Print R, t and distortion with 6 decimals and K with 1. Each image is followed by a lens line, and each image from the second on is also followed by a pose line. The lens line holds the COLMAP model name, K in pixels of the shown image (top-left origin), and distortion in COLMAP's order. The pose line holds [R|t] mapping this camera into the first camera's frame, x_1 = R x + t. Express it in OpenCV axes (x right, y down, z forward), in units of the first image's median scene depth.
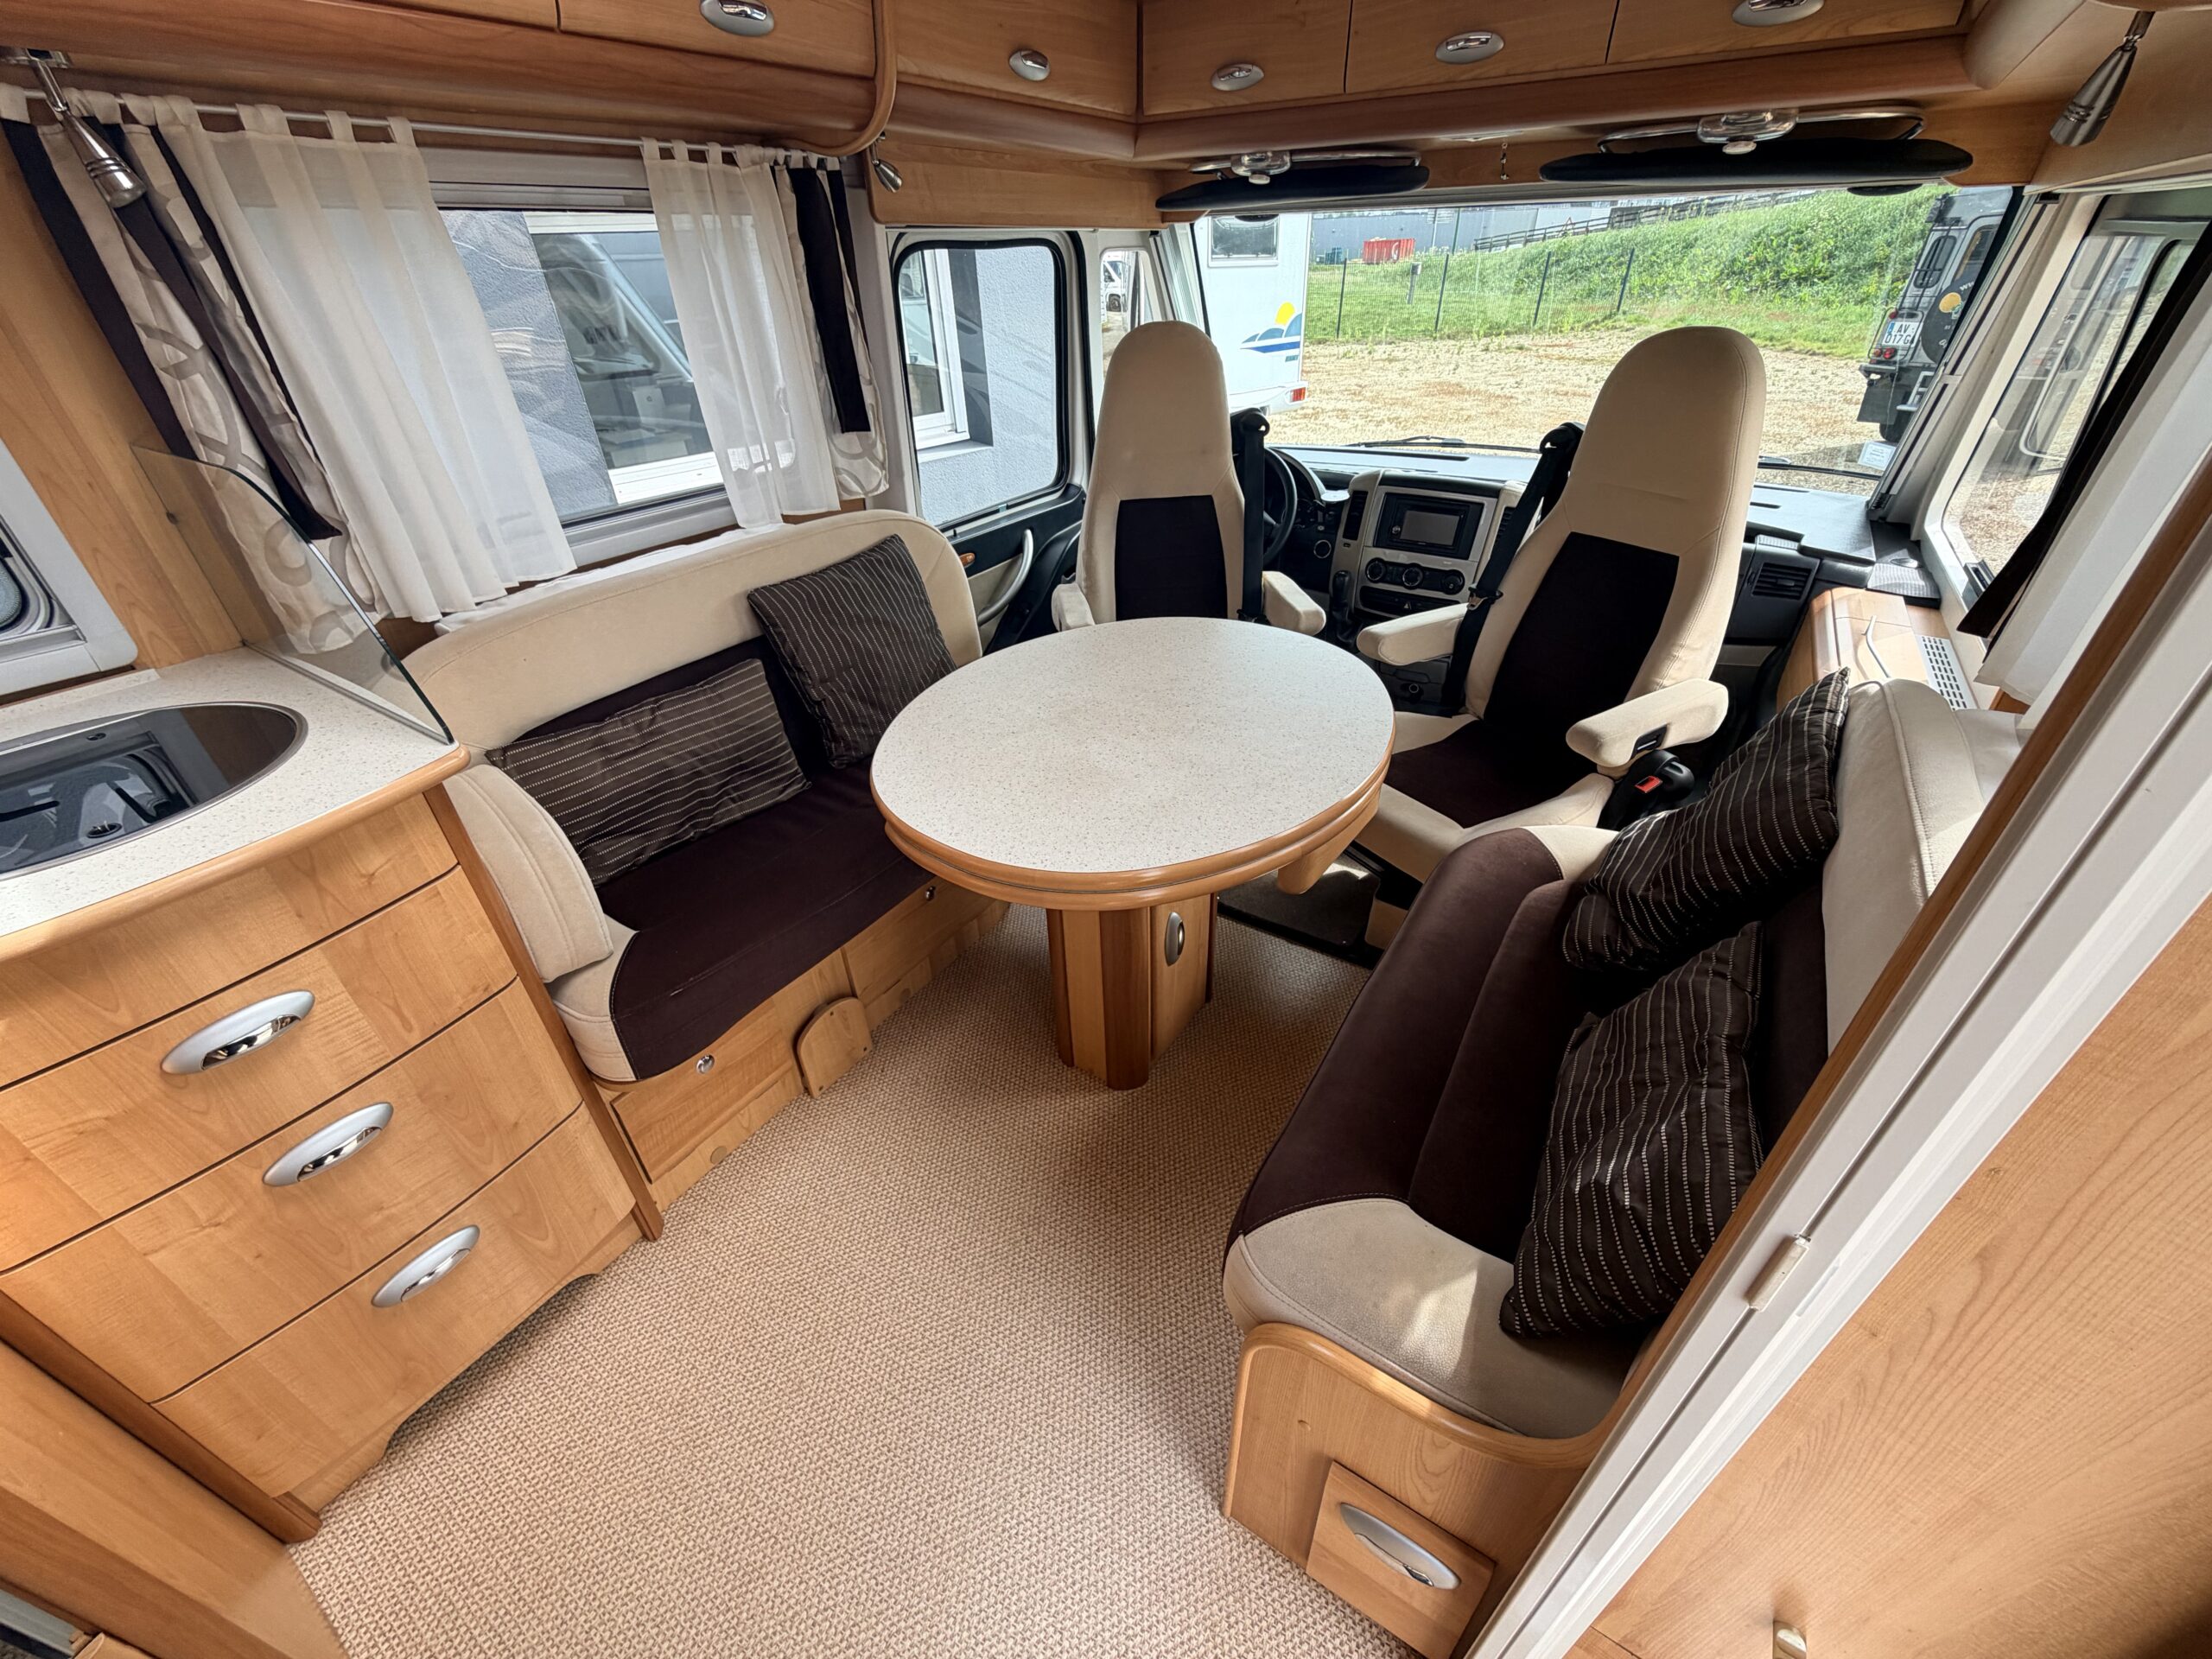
lens RADIAL K [[875.5, 0, 1110.5], [0, 875.5, 833.0], [0, 0, 1]] dist [-0.002478, 0.000281]
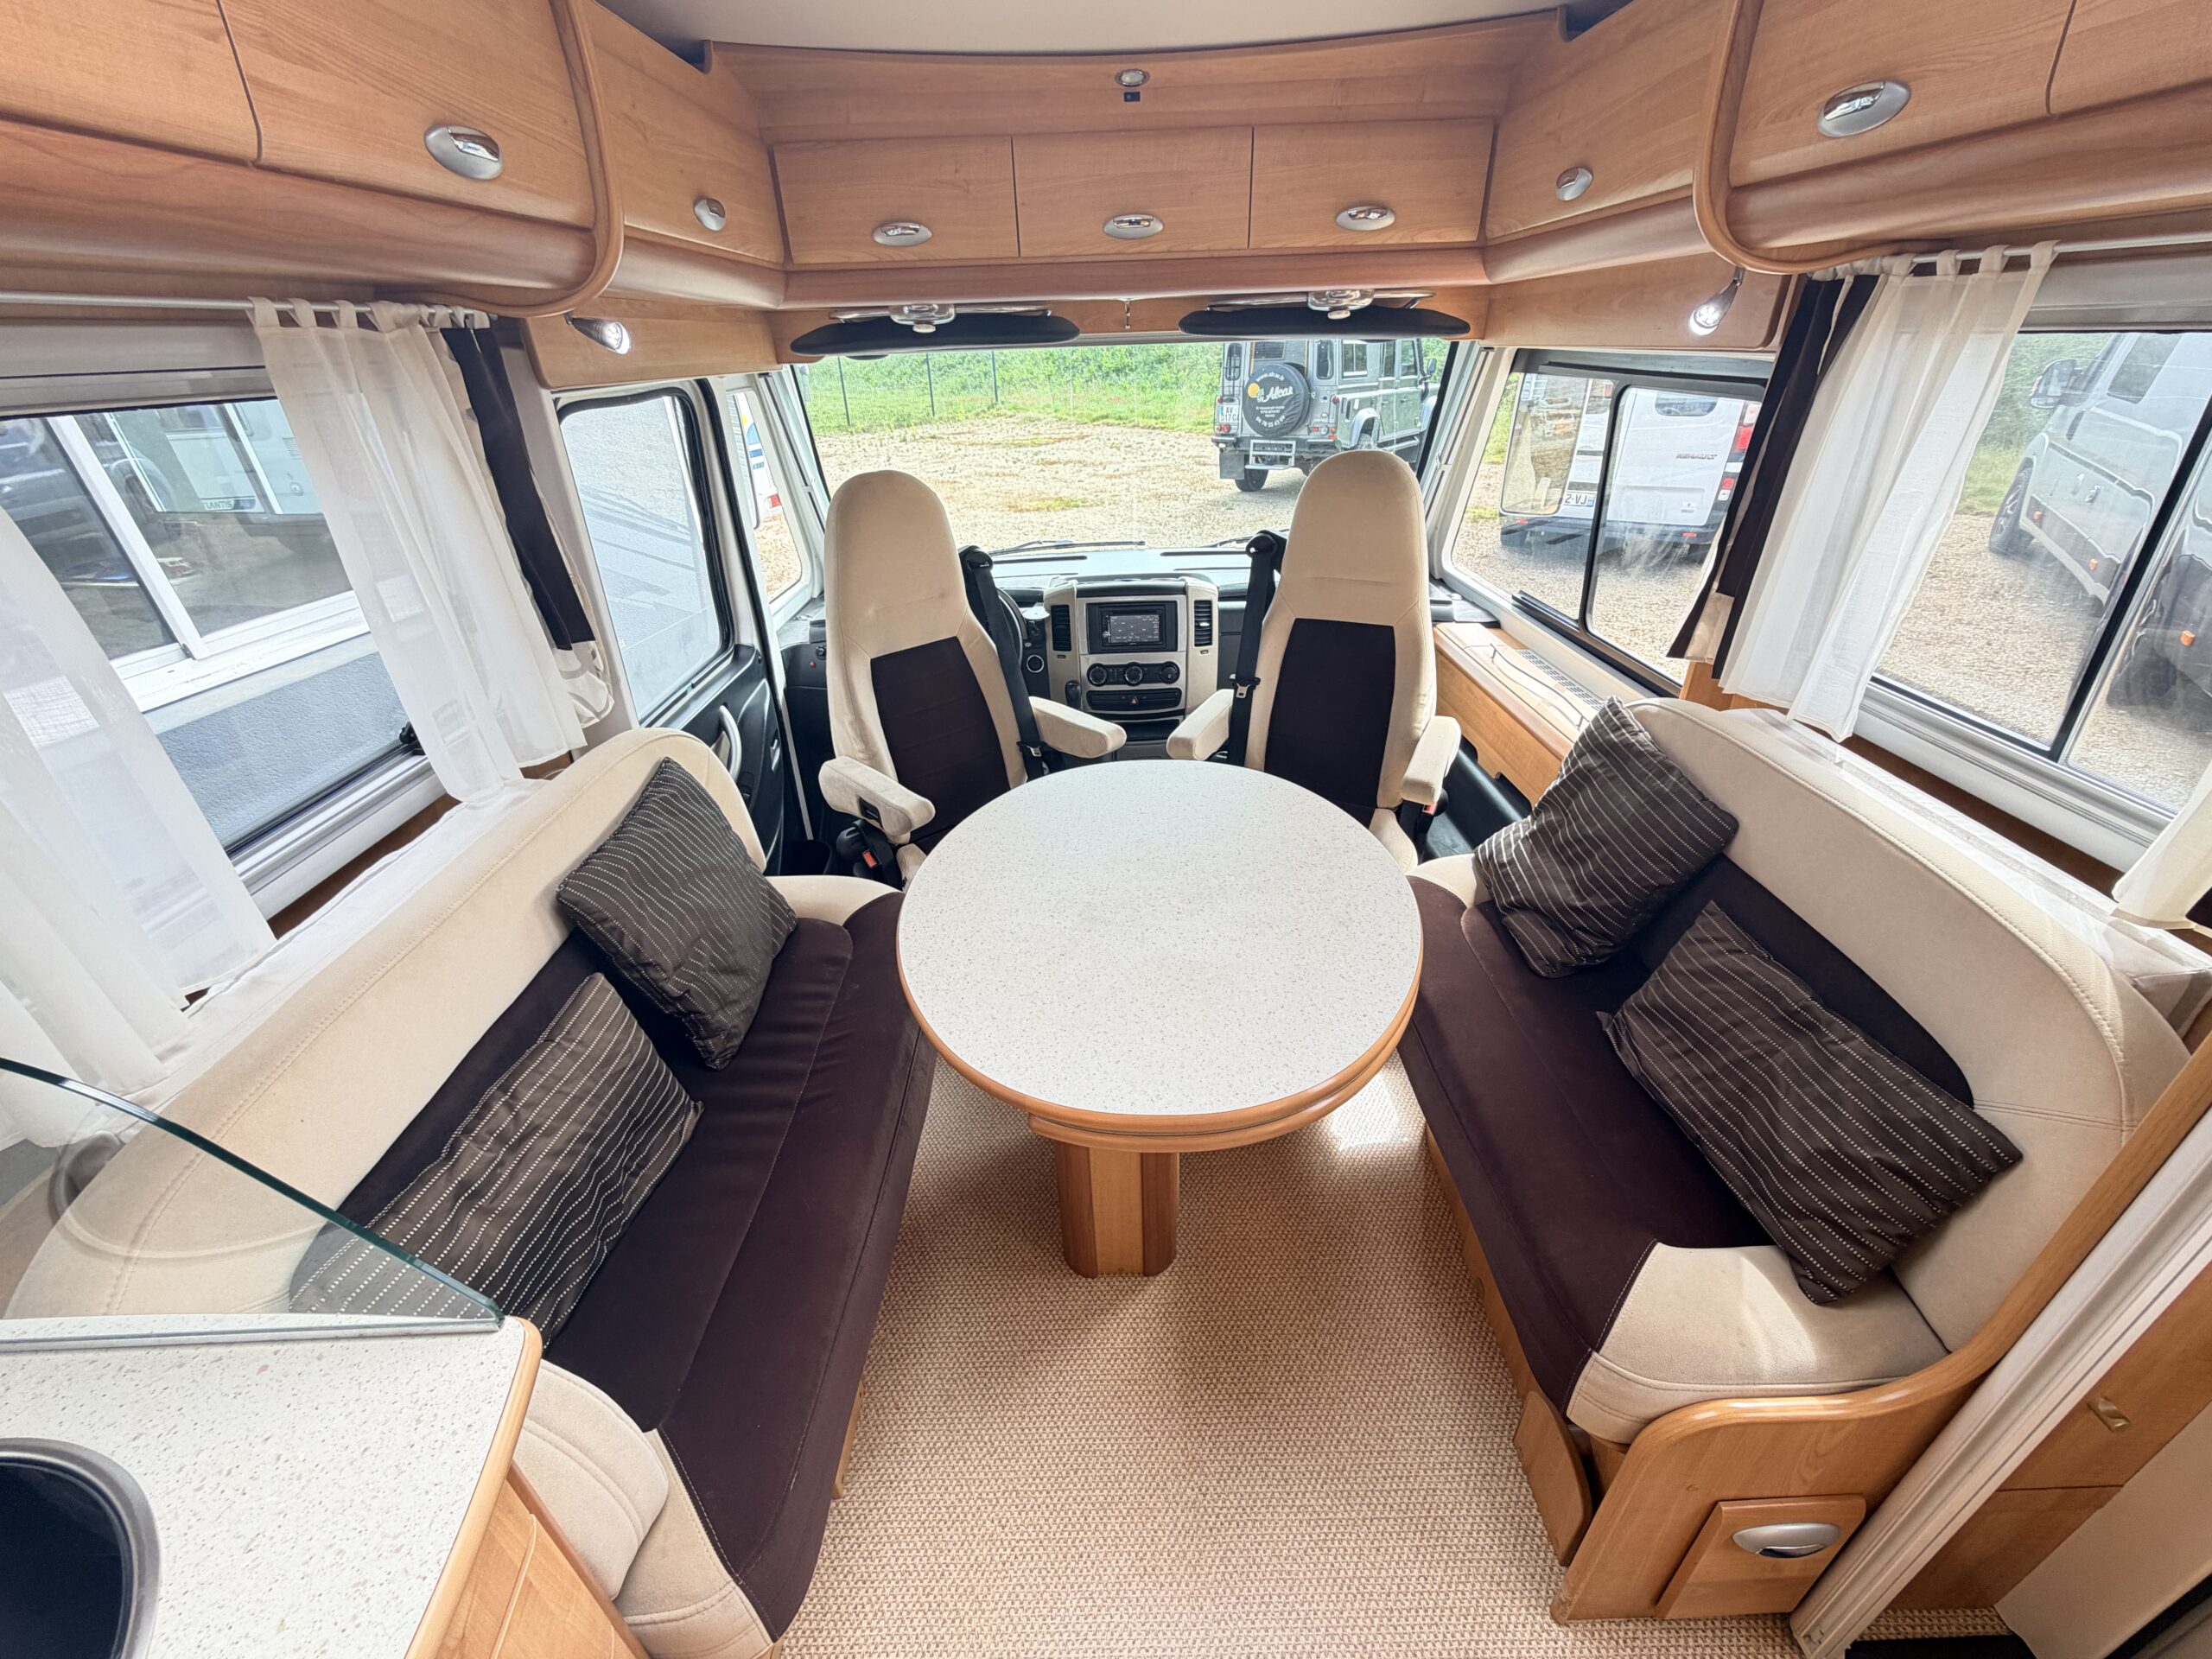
lens RADIAL K [[875.5, 0, 1110.5], [0, 875.5, 833.0], [0, 0, 1]] dist [-0.002478, 0.000281]
pose [[0.826535, -0.280246, 0.488163, -0.354230], [0.320394, 0.947283, 0.001342, -0.164748], [-0.462804, 0.155295, 0.872752, 0.147865]]
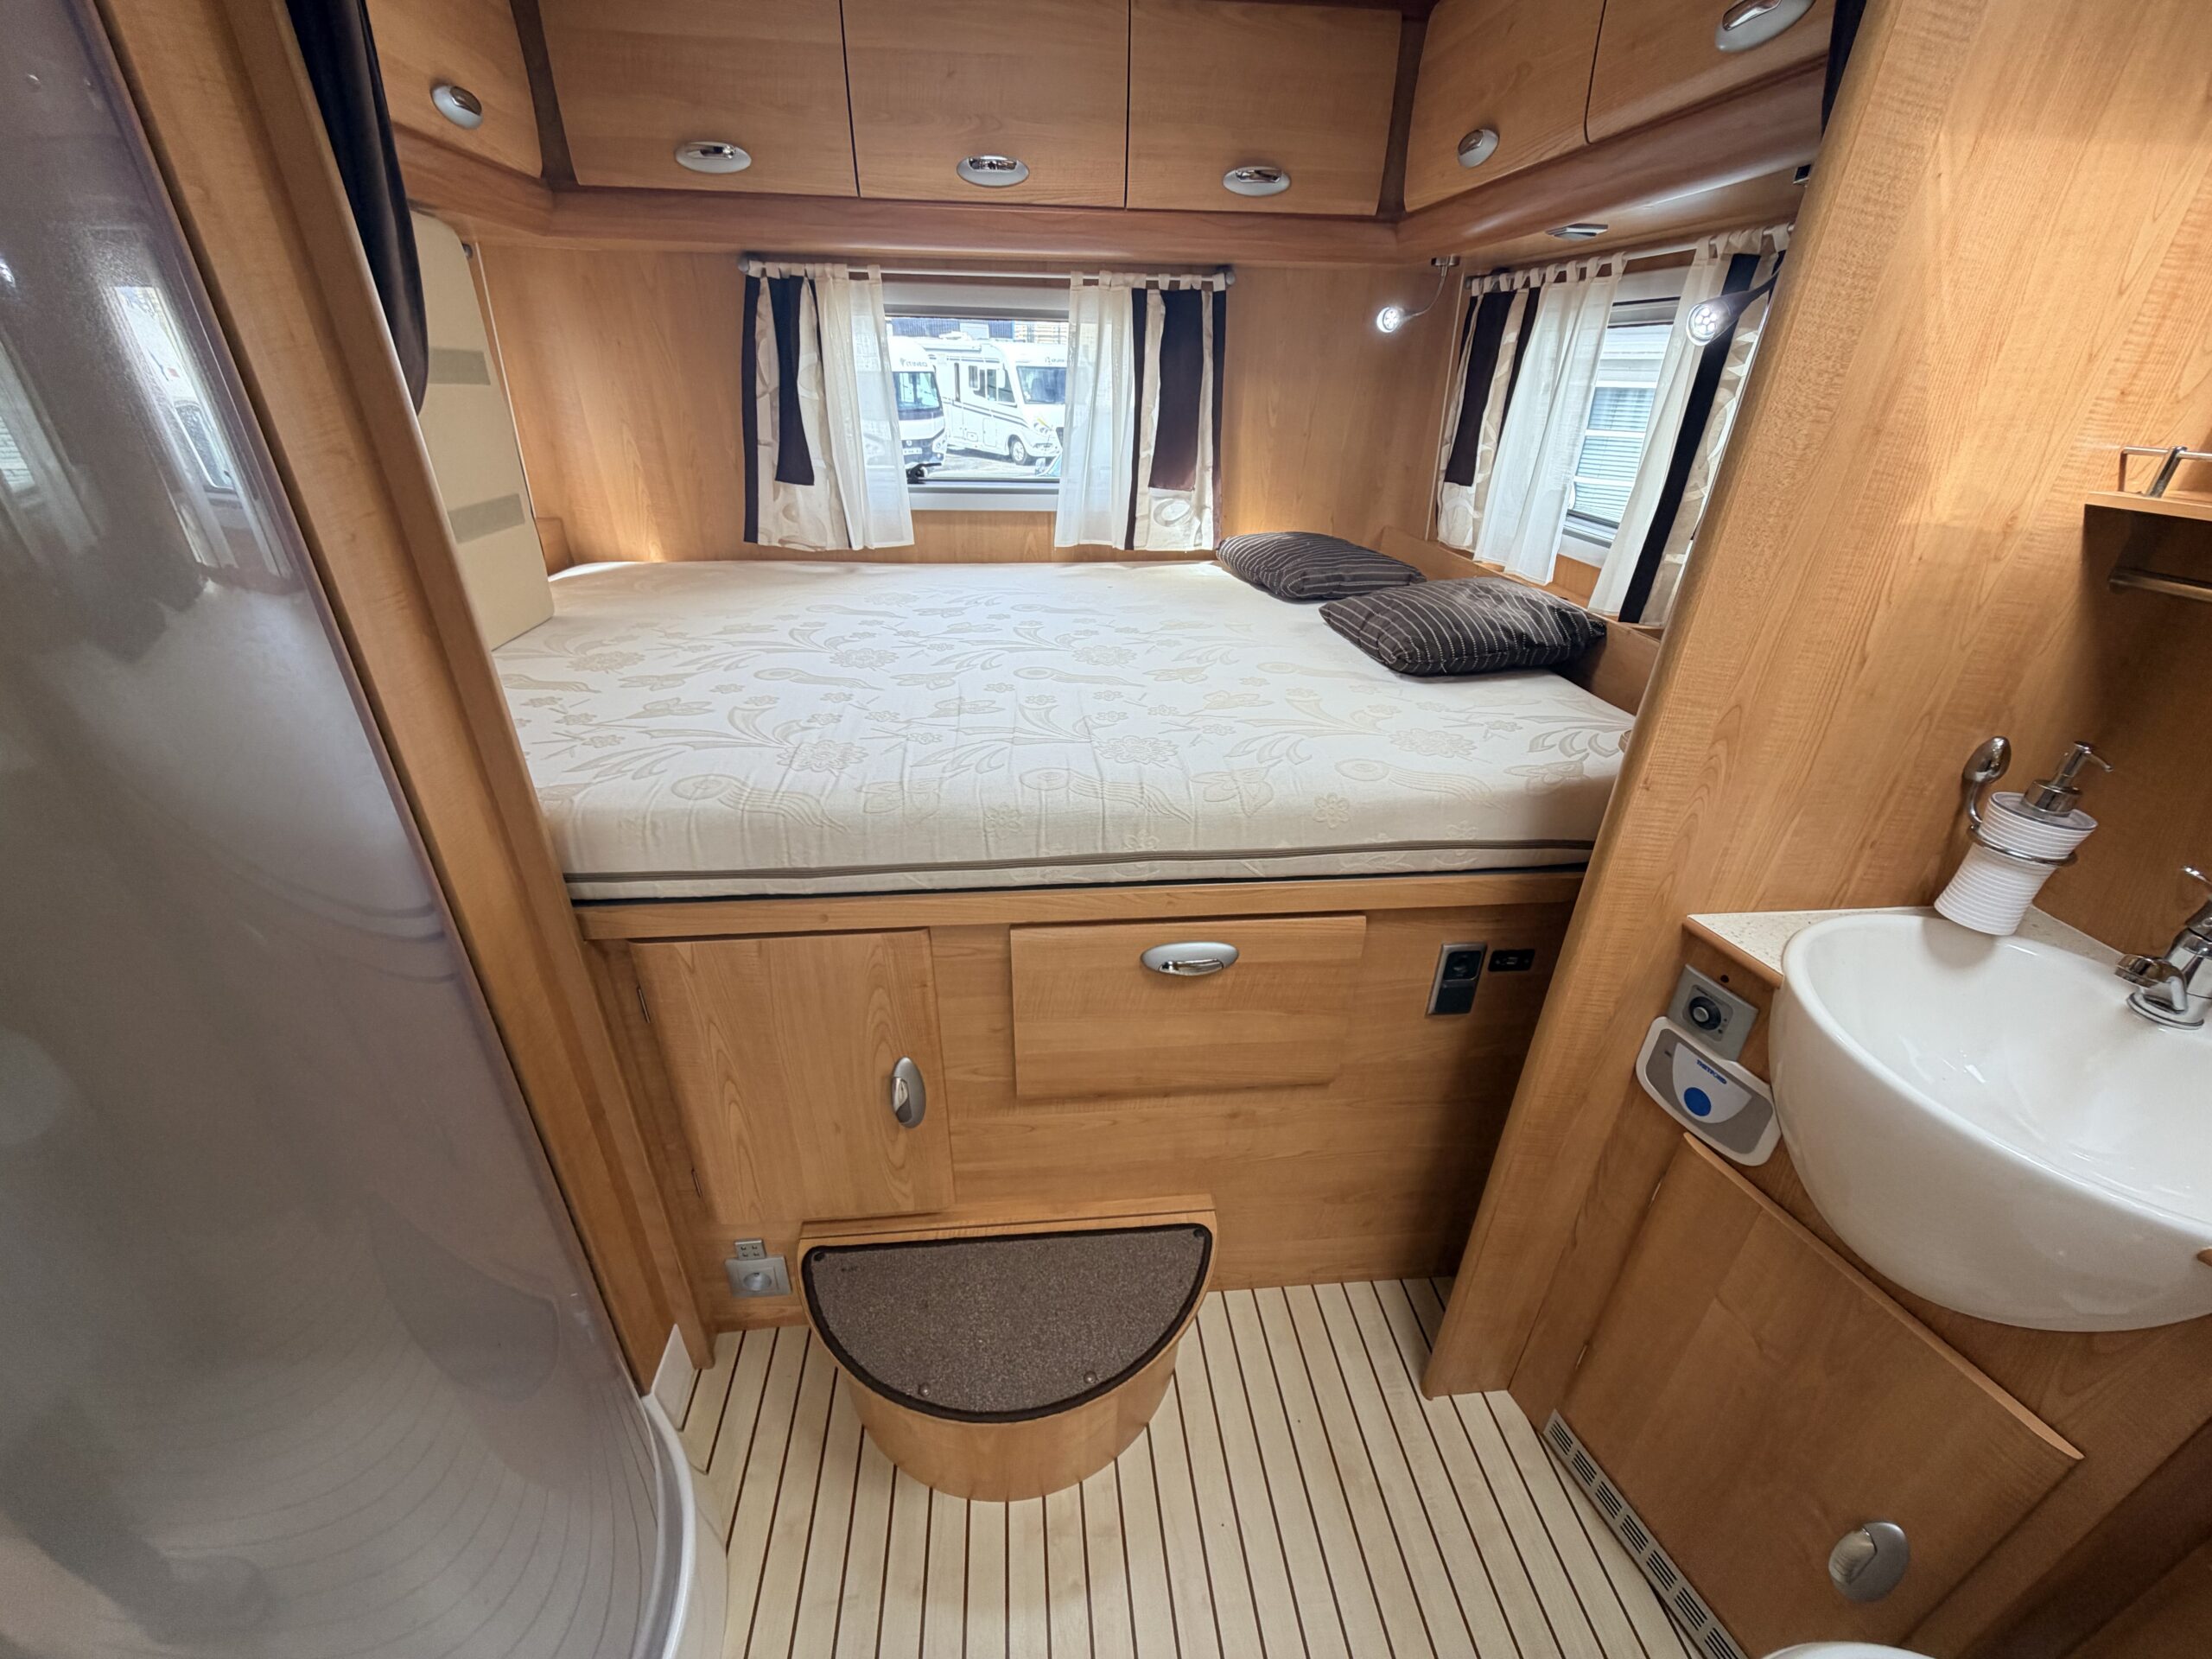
lens RADIAL K [[875.5, 0, 1110.5], [0, 875.5, 833.0], [0, 0, 1]] dist [-0.002478, 0.000281]
pose [[0.629161, 0.377454, -0.679474, 0.711070], [-0.454560, 0.887780, 0.072269, -0.112954], [0.630501, 0.263393, 0.730132, 0.223575]]
